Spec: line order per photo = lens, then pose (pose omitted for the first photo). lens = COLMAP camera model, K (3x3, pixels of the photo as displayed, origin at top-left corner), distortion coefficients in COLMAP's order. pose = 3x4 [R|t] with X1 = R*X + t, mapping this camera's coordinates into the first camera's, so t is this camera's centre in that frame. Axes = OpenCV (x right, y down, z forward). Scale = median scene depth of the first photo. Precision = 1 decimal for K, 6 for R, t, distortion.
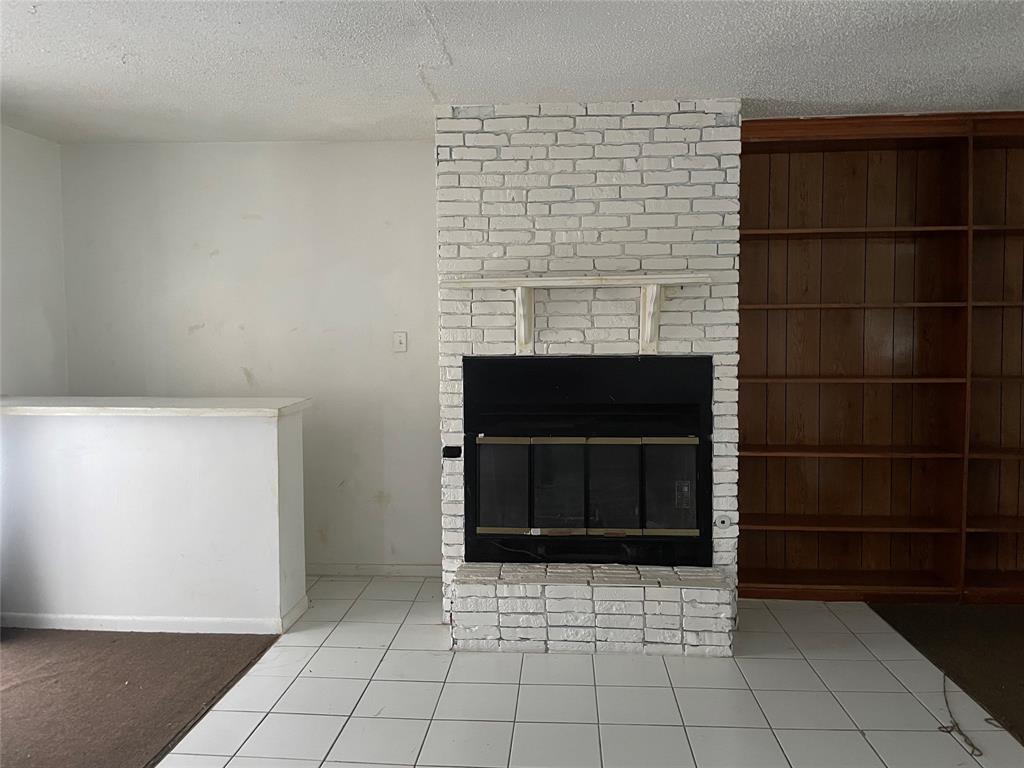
lens RADIAL K [[780.1, 0, 512.2], [0, 780.1, 378.9], [0, 0, 1]] dist [0.071343, -0.078265]
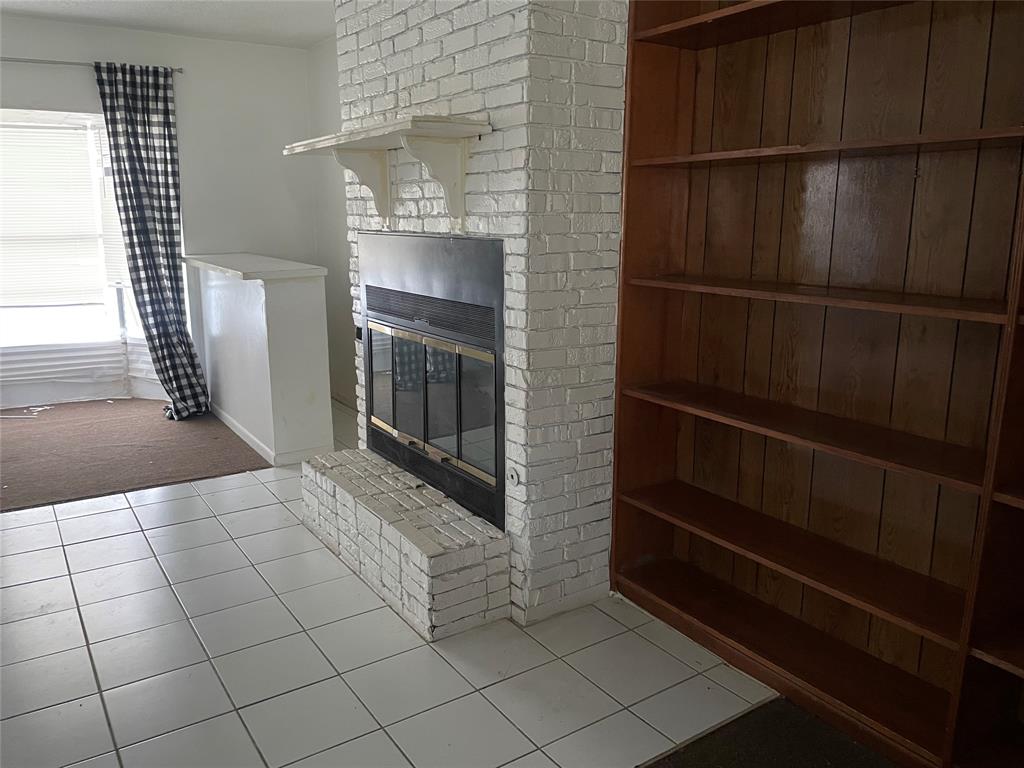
lens RADIAL K [[780.1, 0, 510.9], [0, 780.1, 385.4], [0, 0, 1]] dist [0.071343, -0.078265]
pose [[0.597327, 0.176172, -0.782409, 0.813142], [-0.042832, 0.981190, 0.188231, -0.032969], [0.800853, -0.078923, 0.593637, 0.587828]]
